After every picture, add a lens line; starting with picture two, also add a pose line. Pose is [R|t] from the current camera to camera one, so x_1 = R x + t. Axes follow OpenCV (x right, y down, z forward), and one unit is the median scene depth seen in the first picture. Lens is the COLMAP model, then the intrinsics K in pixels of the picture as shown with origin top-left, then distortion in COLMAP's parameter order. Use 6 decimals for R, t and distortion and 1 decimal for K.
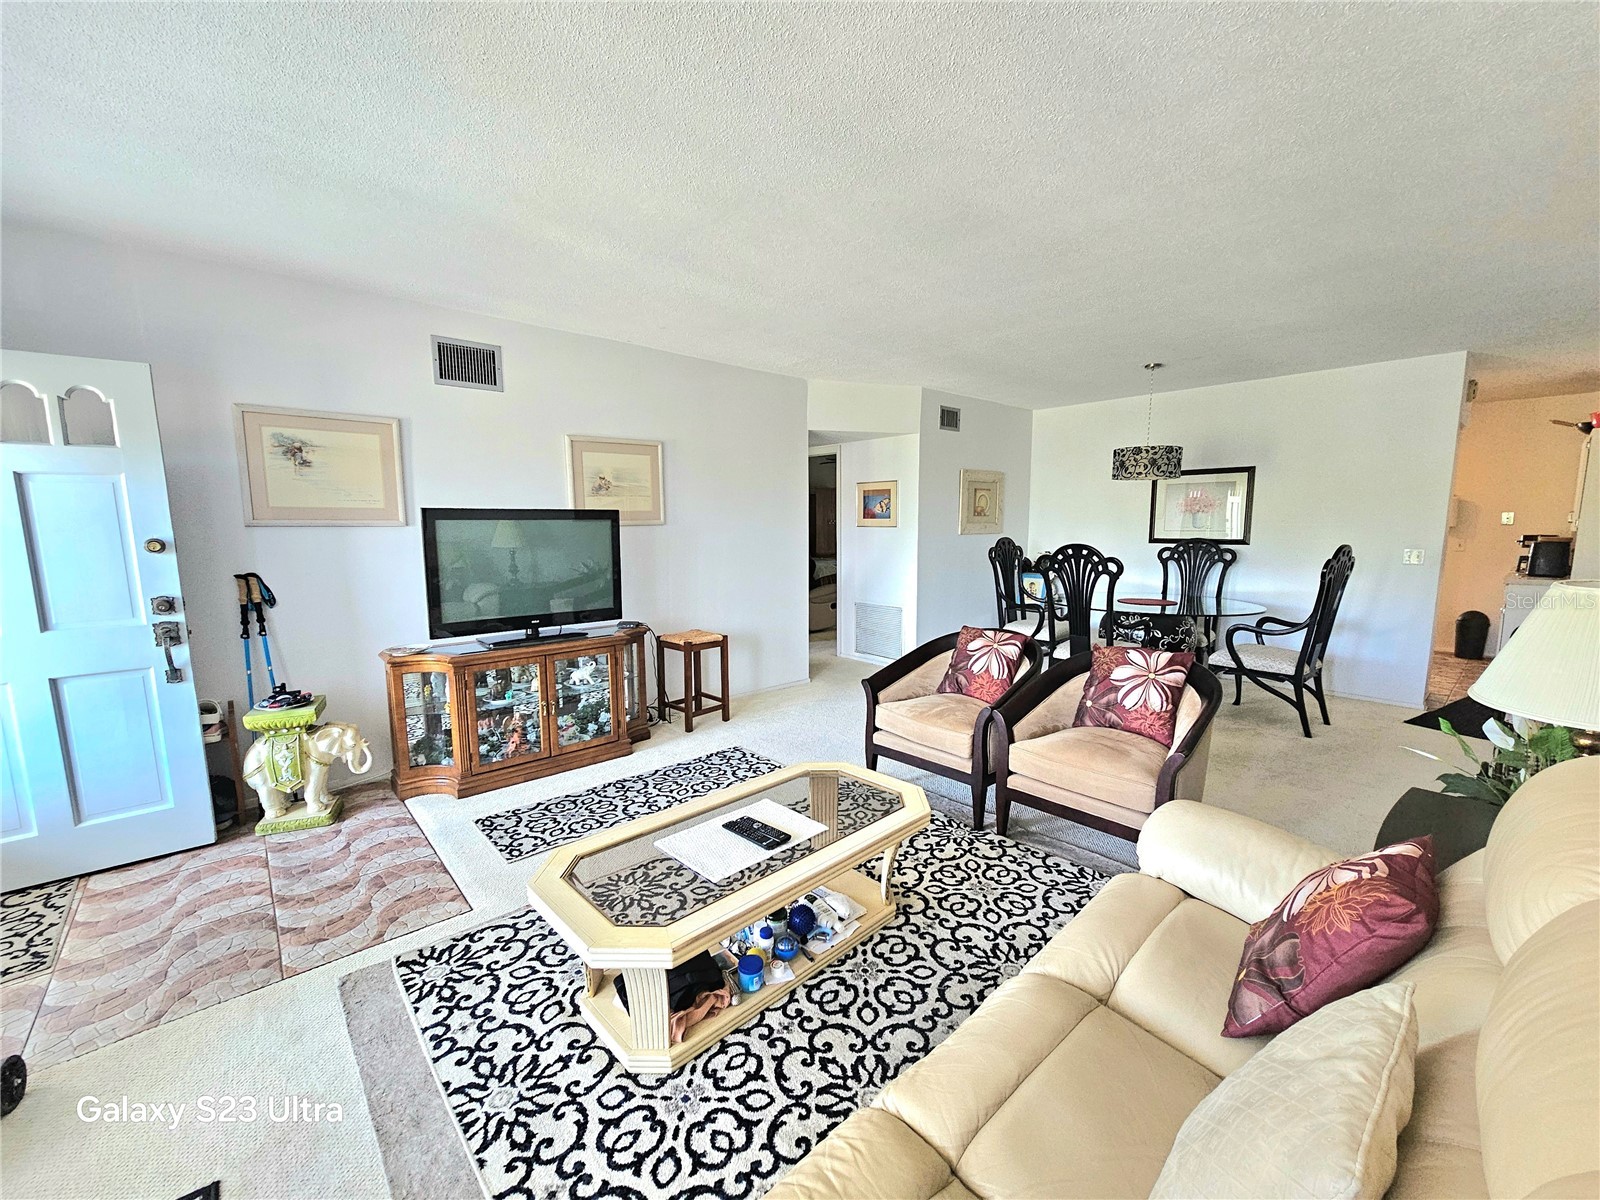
lens RADIAL K [[653.3, 0, 801.7], [0, 653.3, 604.1], [0, 0, 1]] dist [0.000194, 0.000066]
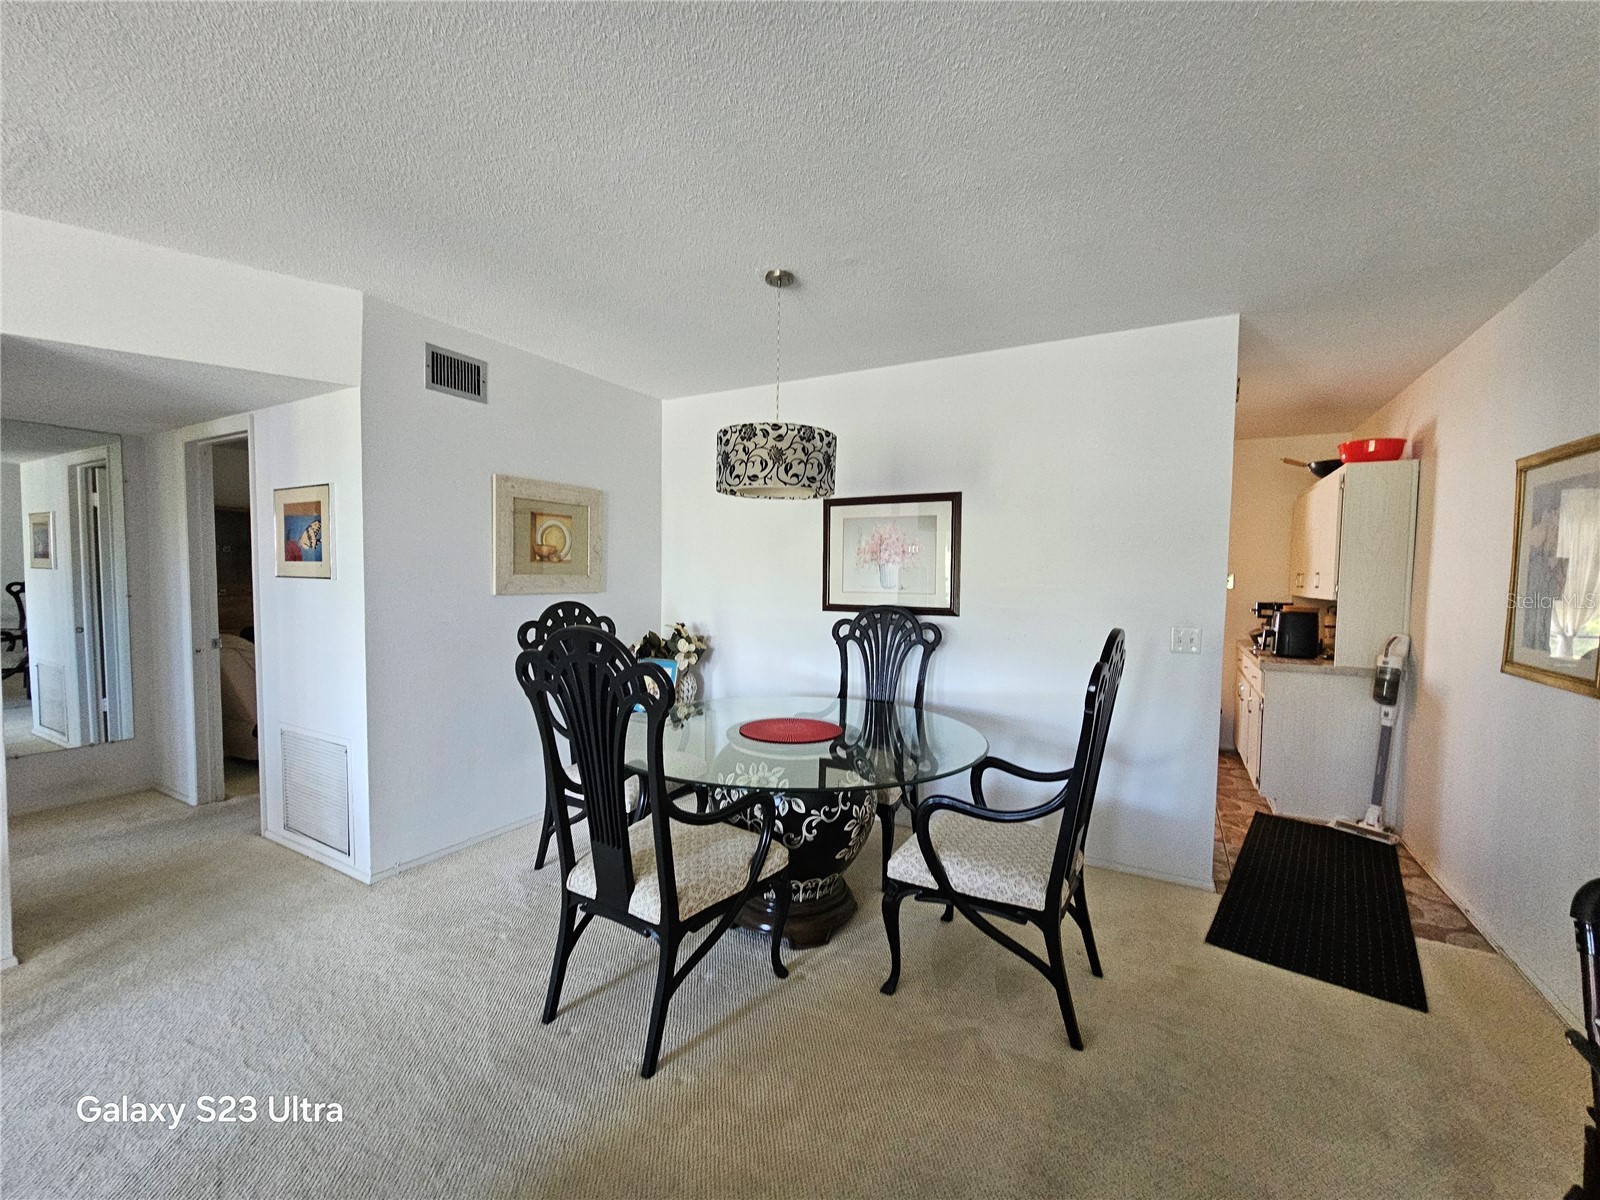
lens RADIAL K [[643.0, 0, 793.2], [0, 643.0, 602.9], [0, 0, 1]] dist [0.002441, 0.000119]
pose [[0.946901, 0.005401, 0.321481, 0.392668], [0.021183, 0.996639, -0.079136, -0.068103], [-0.320828, 0.081744, 0.943603, 0.546182]]
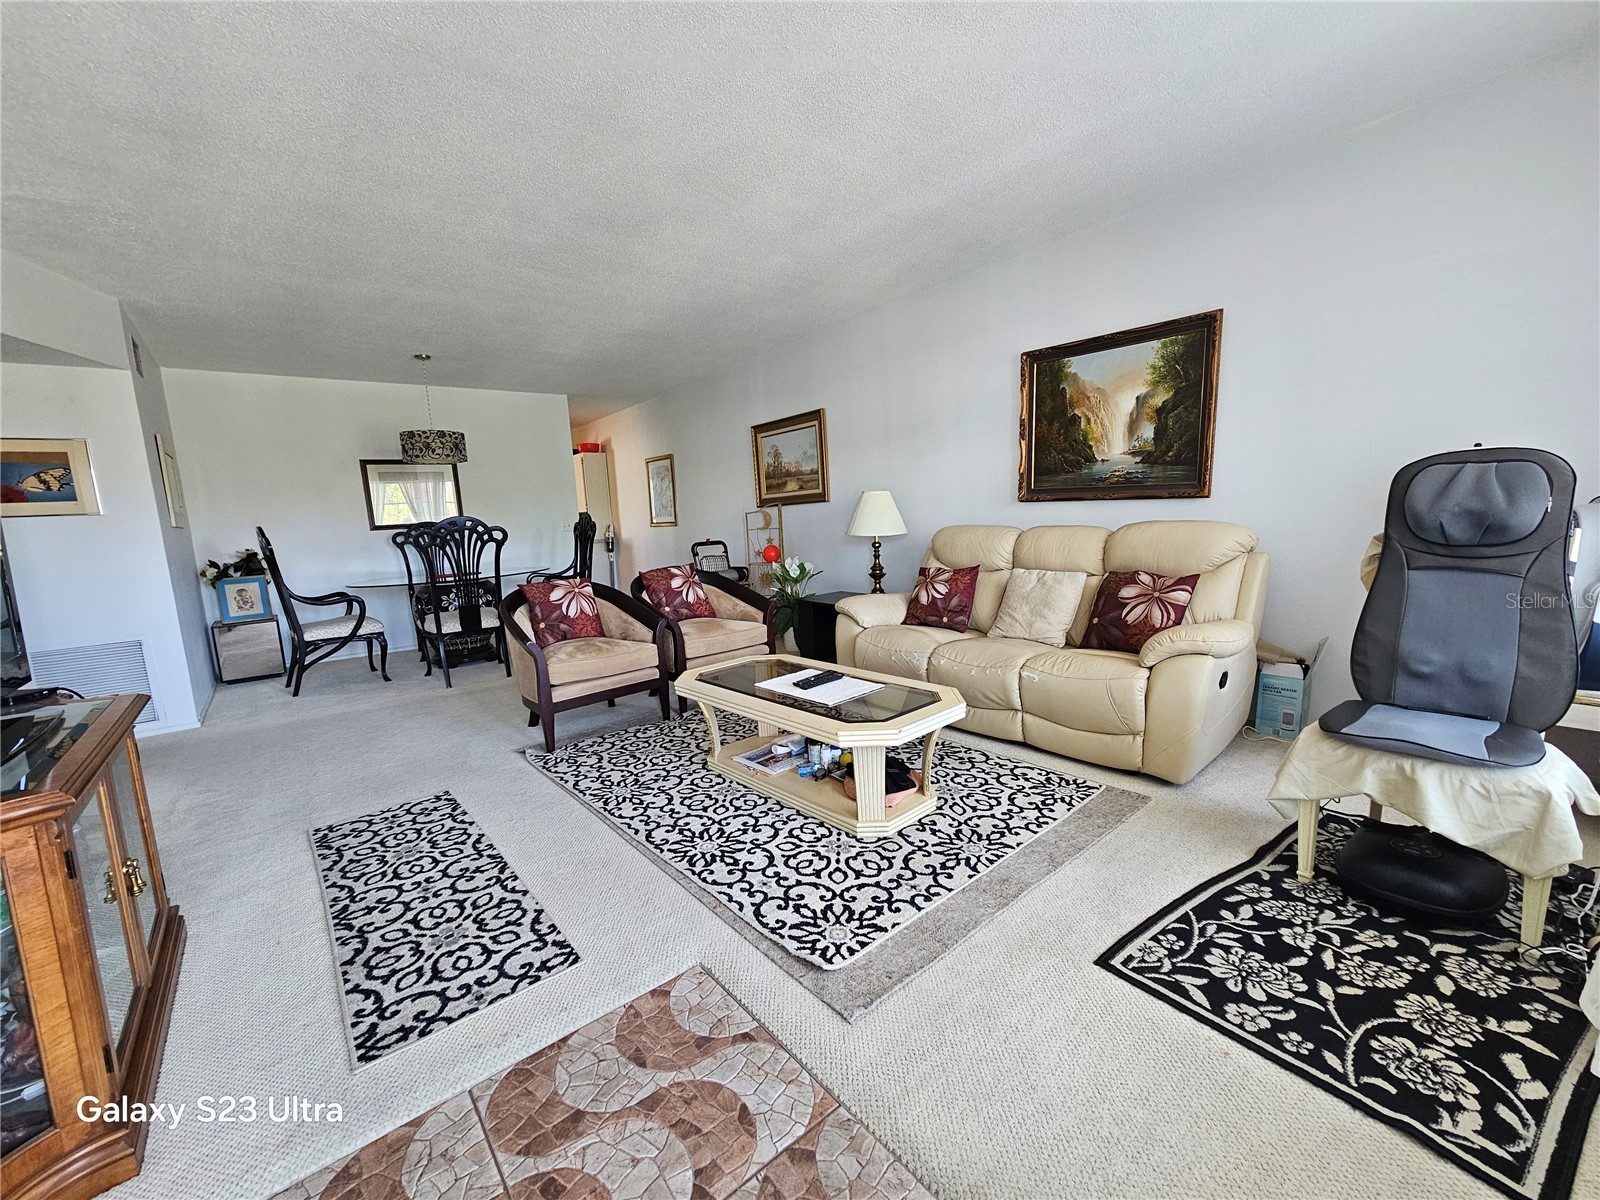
lens RADIAL K [[650.4, 0, 821.0], [0, 650.4, 598.4], [0, 0, 1]] dist [-0.000574, 0.000002]
pose [[0.019124, -0.131050, 0.991191, -0.578303], [0.181301, 0.975392, 0.125464, 0.009558], [-0.983242, 0.177304, 0.042413, 0.388801]]
